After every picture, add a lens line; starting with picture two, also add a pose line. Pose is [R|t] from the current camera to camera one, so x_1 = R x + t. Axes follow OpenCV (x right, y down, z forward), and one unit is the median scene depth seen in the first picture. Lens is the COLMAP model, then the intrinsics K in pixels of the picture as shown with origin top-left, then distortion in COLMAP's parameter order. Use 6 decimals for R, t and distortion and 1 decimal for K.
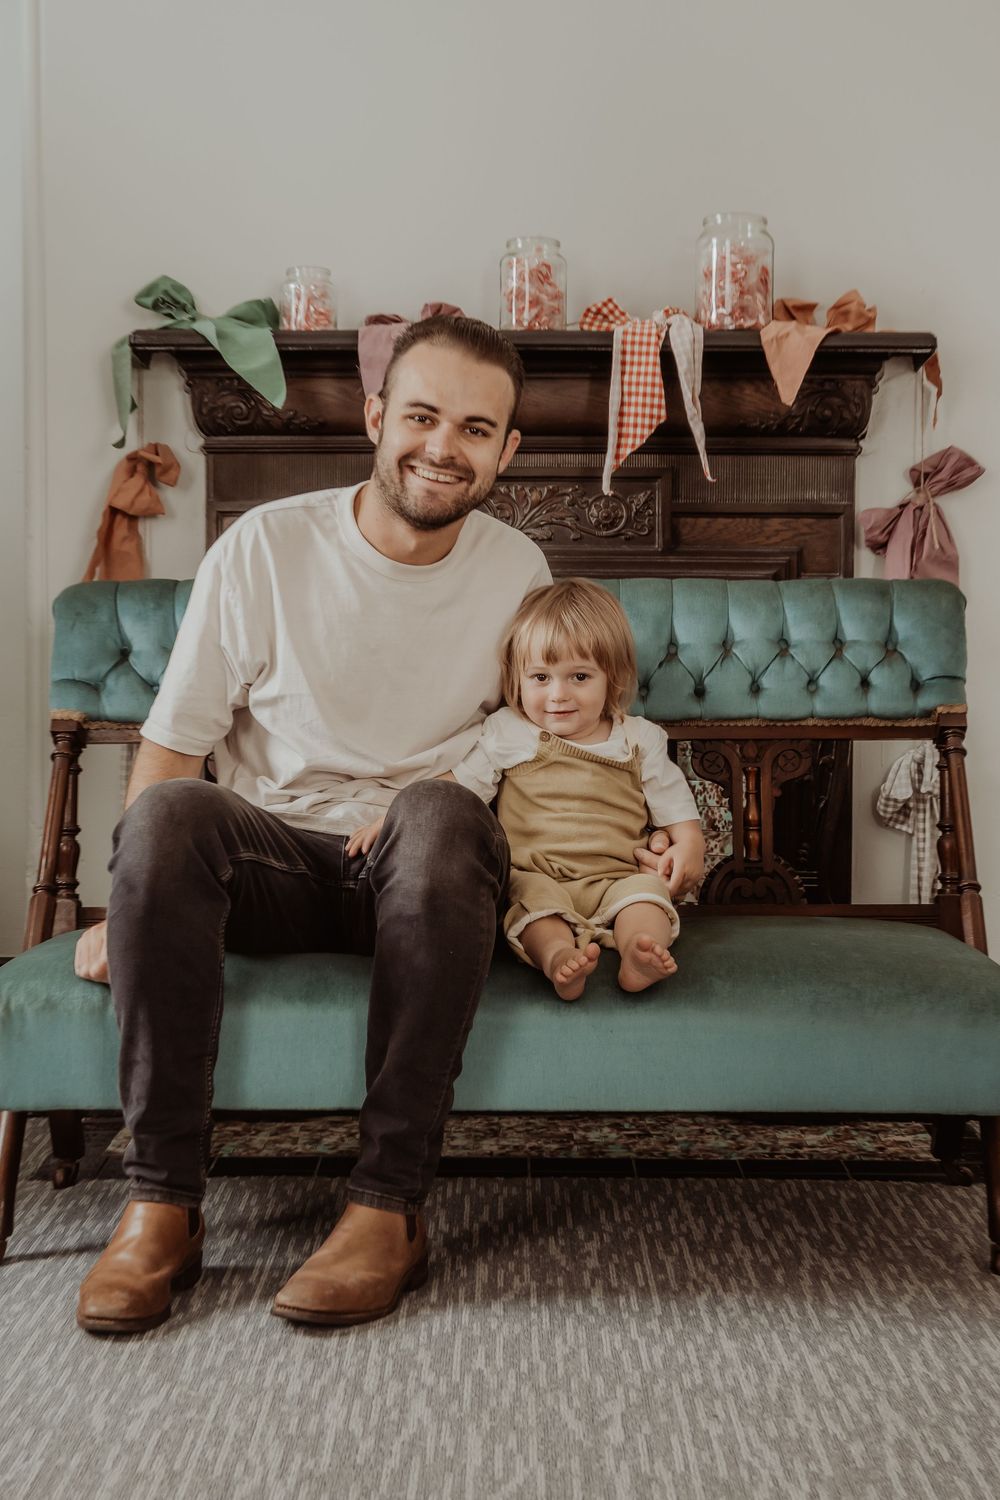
lens RADIAL K [[2302.5, 0, 499.3], [0, 2302.5, 726.4], [0, 0, 1]] dist [0.017148, 0.040365]
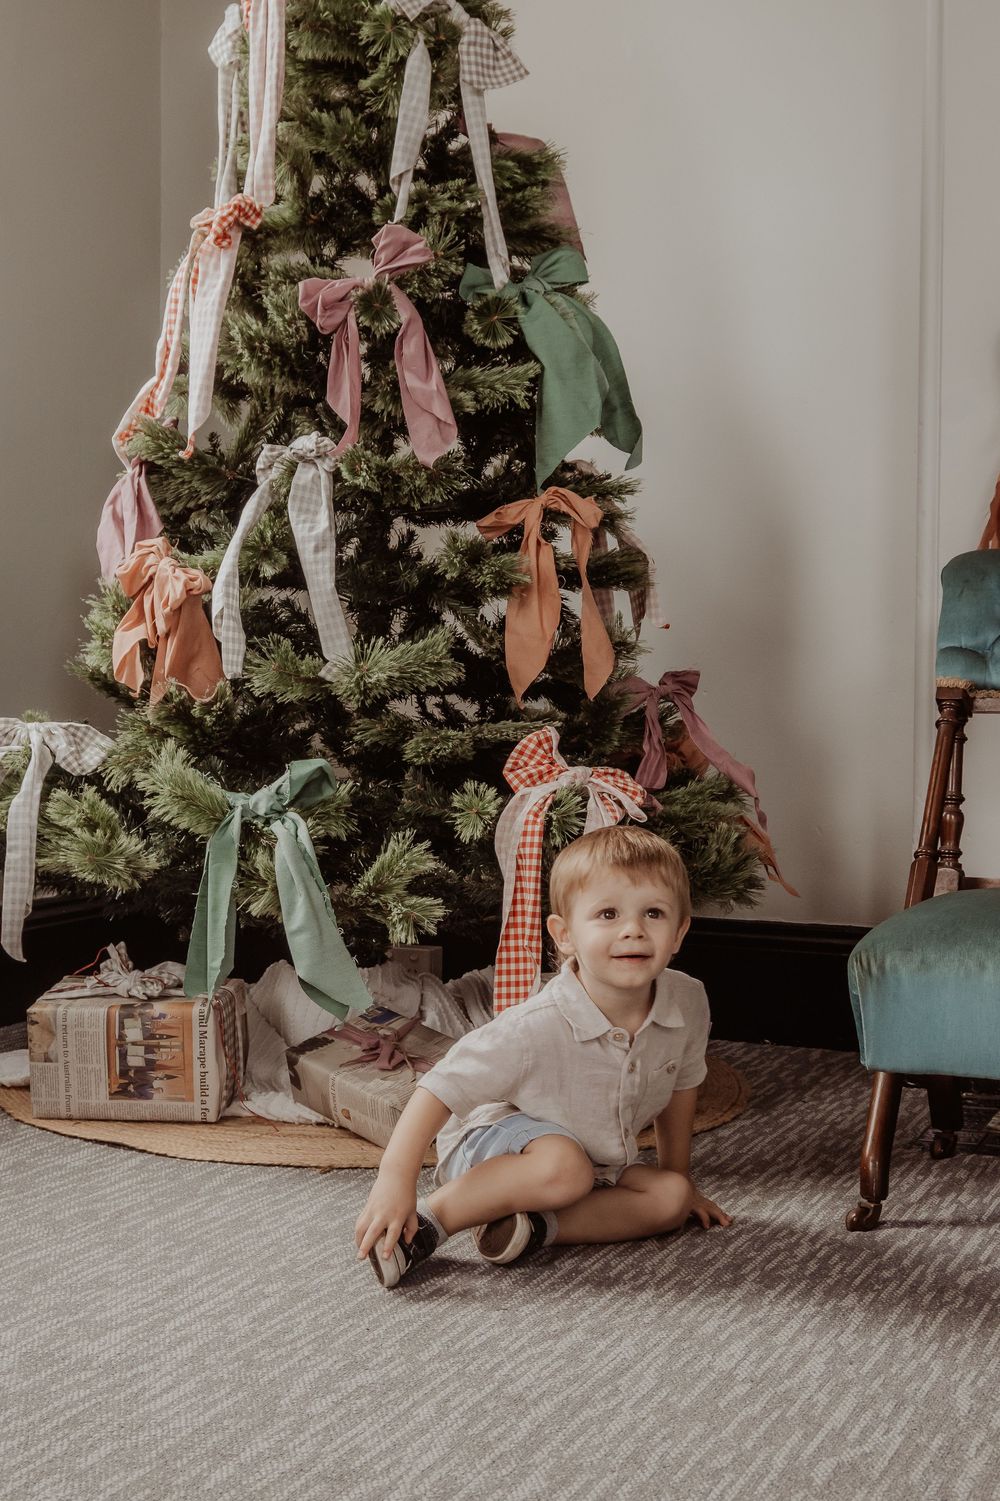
lens RADIAL K [[2129.6, 0, 496.5], [0, 2129.6, 737.8], [0, 0, 1]] dist [0.023212, -0.044862]
pose [[0.918738, 0.017992, -0.394457, -0.006507], [-0.018399, 0.999827, 0.002752, 0.021244], [0.394439, 0.004729, 0.918910, 0.086734]]
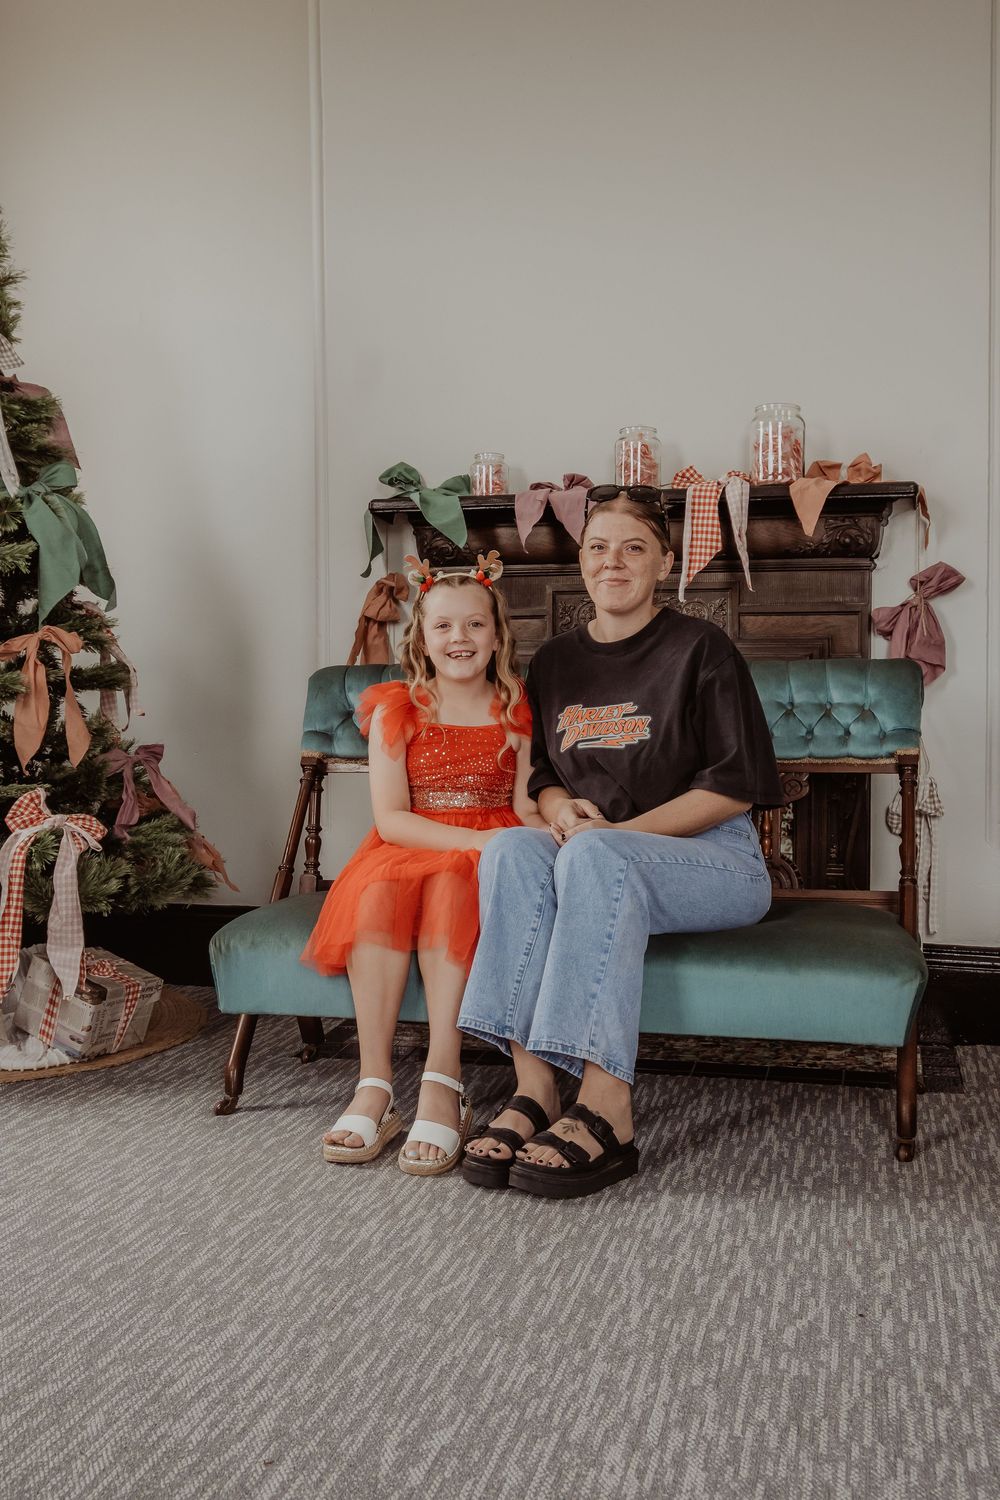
lens RADIAL K [[1548.4, 0, 500.2], [0, 1548.4, 738.6], [0, 0, 1]] dist [0.014943, -0.013033]
pose [[0.973709, 0.000979, -0.227794, 0.182156], [-0.002073, 0.999987, -0.004562, -0.011650], [0.227787, 0.004914, 0.973699, 0.029540]]
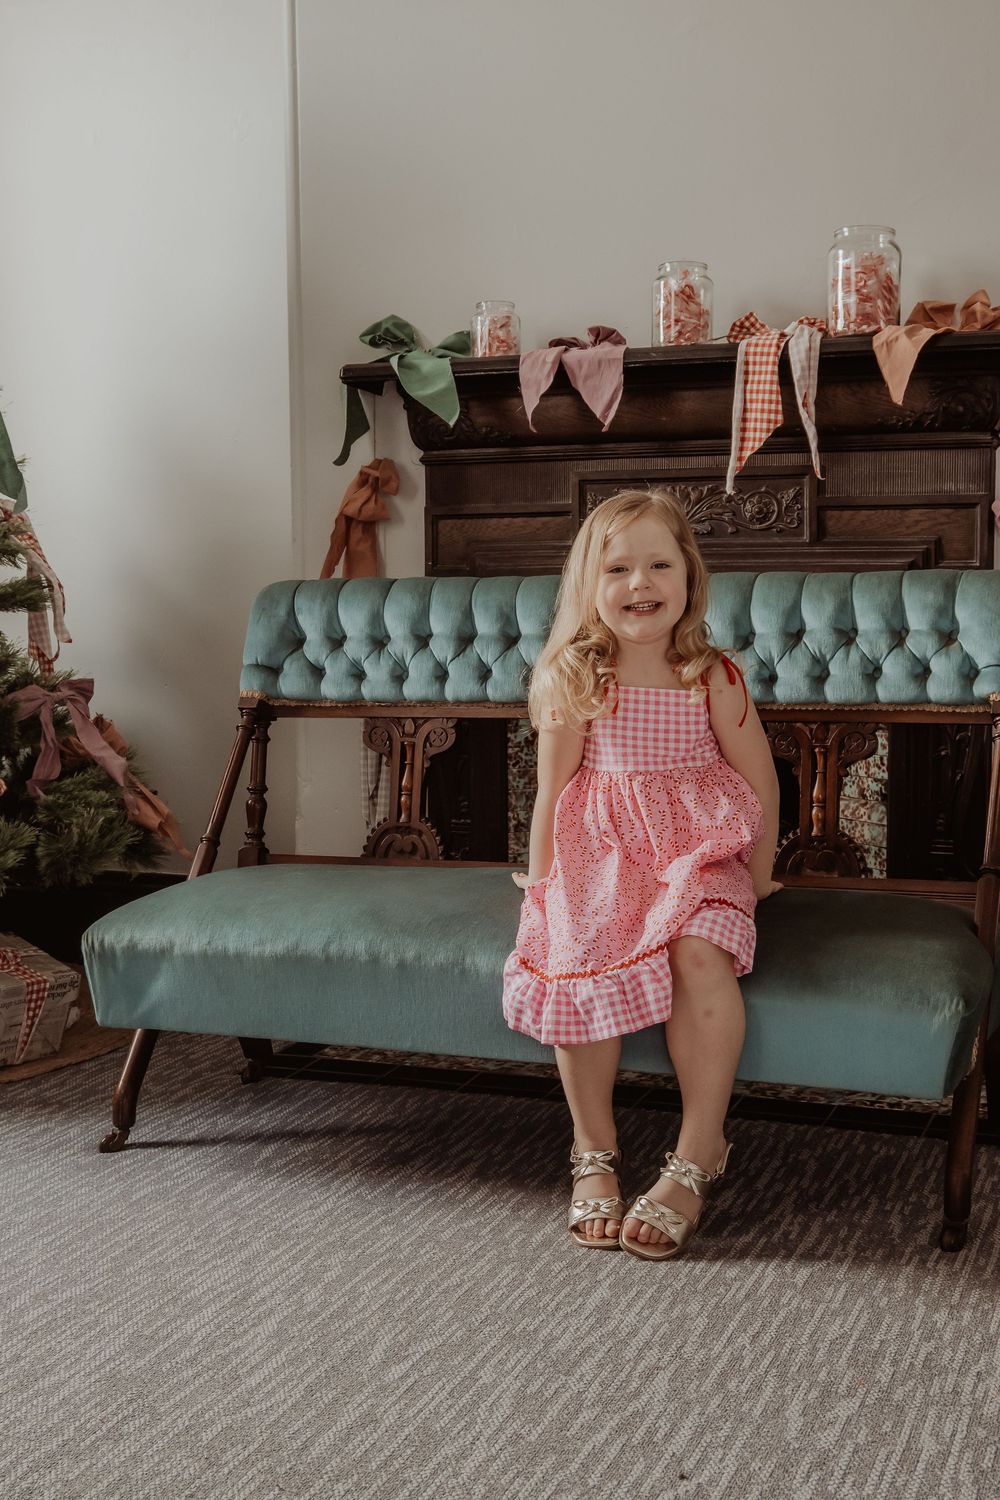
lens RADIAL K [[1908.7, 0, 504.1], [0, 1908.7, 729.2], [0, 0, 1]] dist [-0.003285, 0.053394]
pose [[0.935442, 0.015150, -0.353156, 0.310293], [-0.000129, 0.999096, 0.042520, -0.031644], [0.353481, -0.039730, 0.934598, 0.123503]]
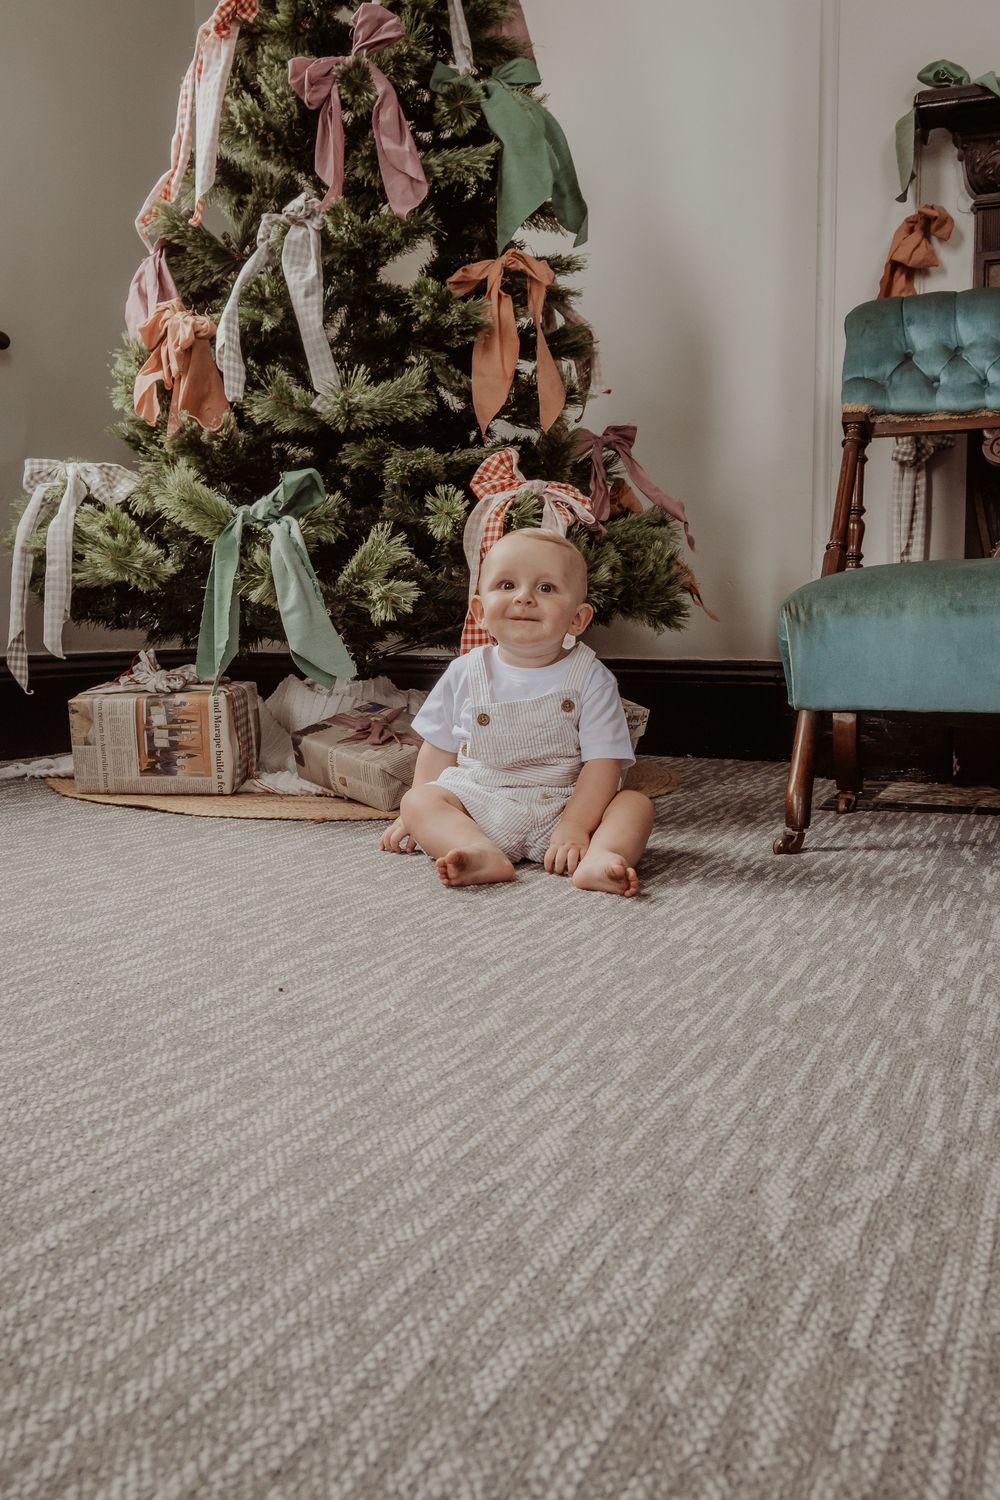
lens RADIAL K [[1420.8, 0, 499.8], [0, 1420.8, 745.7], [0, 0, 1]] dist [-0.002963, -0.007098]
pose [[0.923401, 0.031899, -0.382509, -0.081591], [-0.009541, 0.998140, 0.060207, 0.132134], [0.383718, -0.051946, 0.921988, 0.289471]]
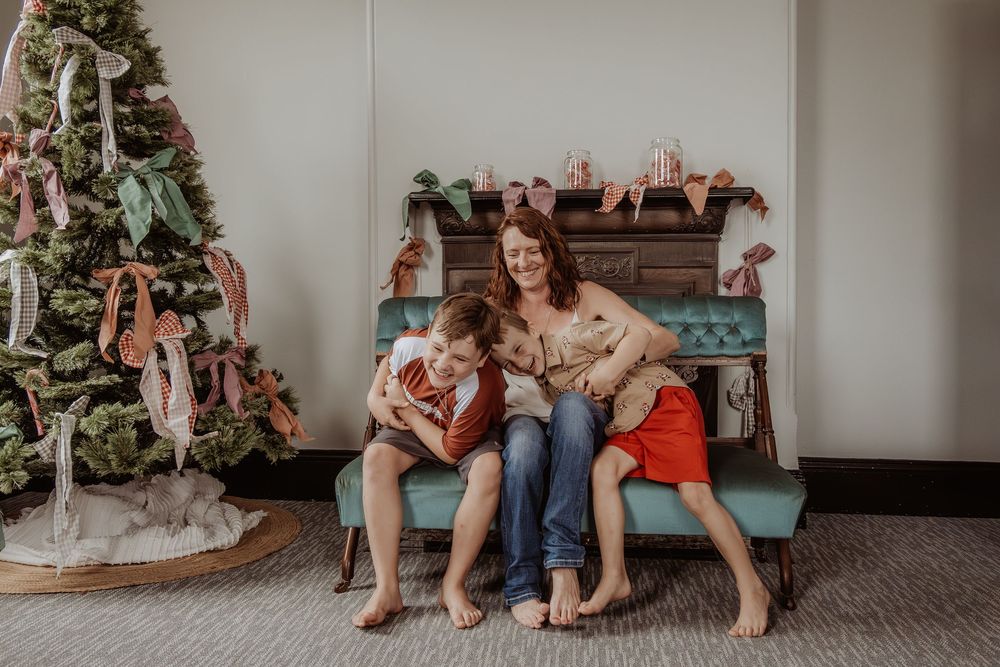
lens RADIAL K [[817.9, 0, 496.6], [0, 817.9, 331.9], [0, 0, 1]] dist [-0.009144, 0.010207]
pose [[0.994958, -0.001936, -0.100273, 0.017519], [0.000595, 0.999910, -0.013401, -0.018694], [0.100290, 0.013274, 0.994870, 0.193750]]
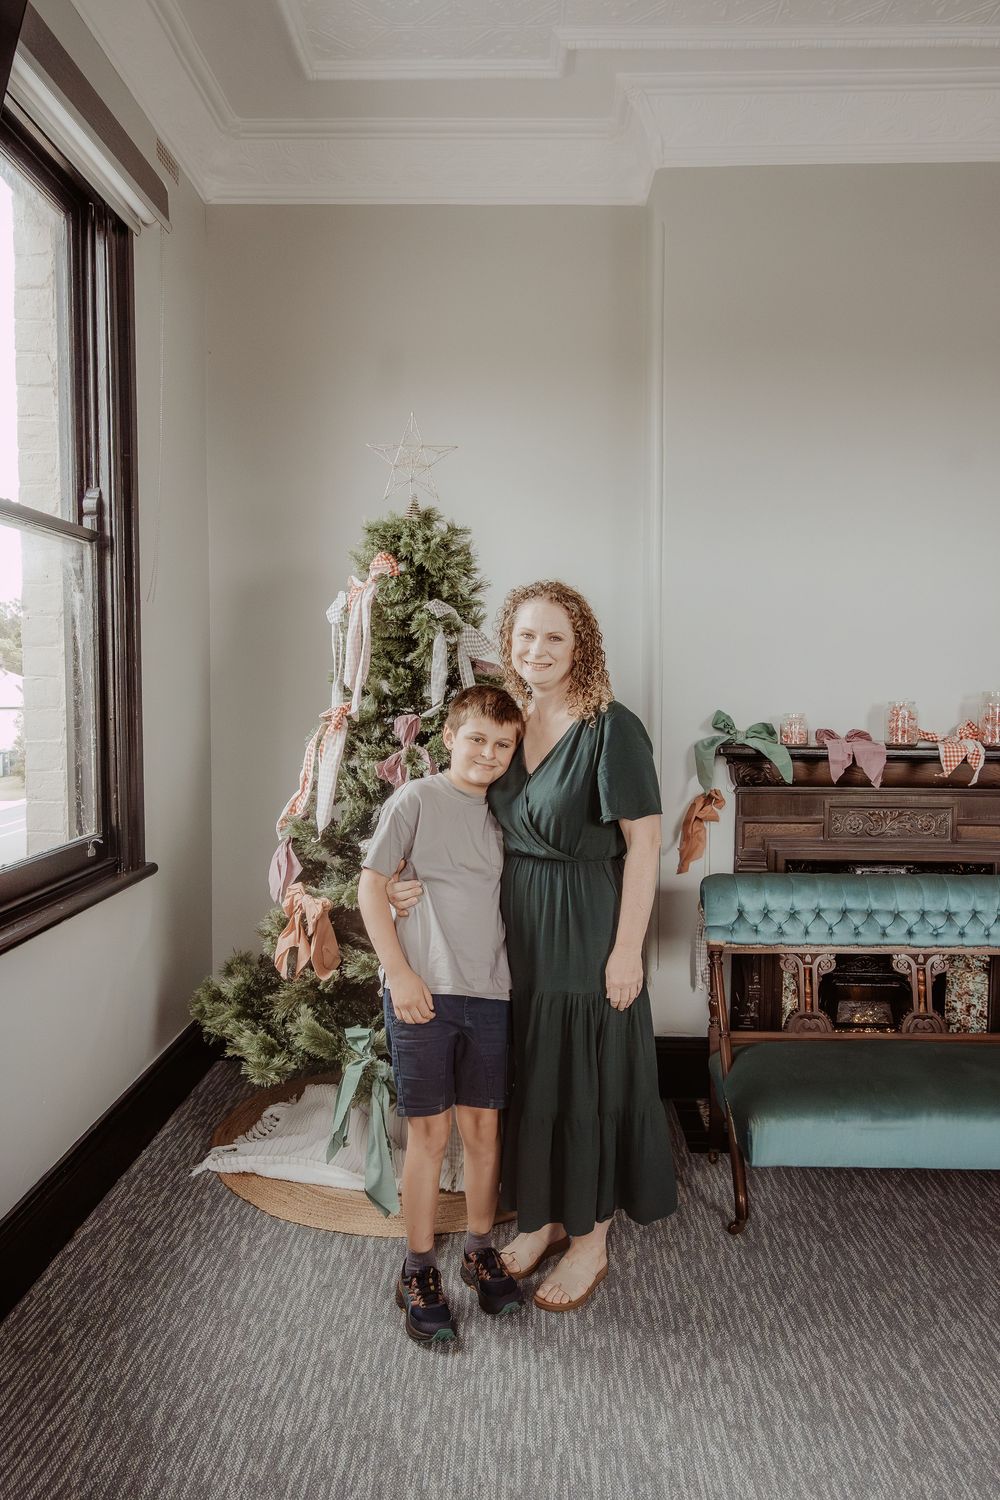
lens RADIAL K [[1055.5, 0, 499.1], [0, 1055.5, 746.7], [0, 0, 1]] dist [-0.005730, 0.008332]
pose [[0.999730, 0.005666, -0.022553, -0.397684], [-0.004994, 0.999546, 0.029711, -0.231806], [0.022711, -0.029590, 0.999304, 0.021537]]
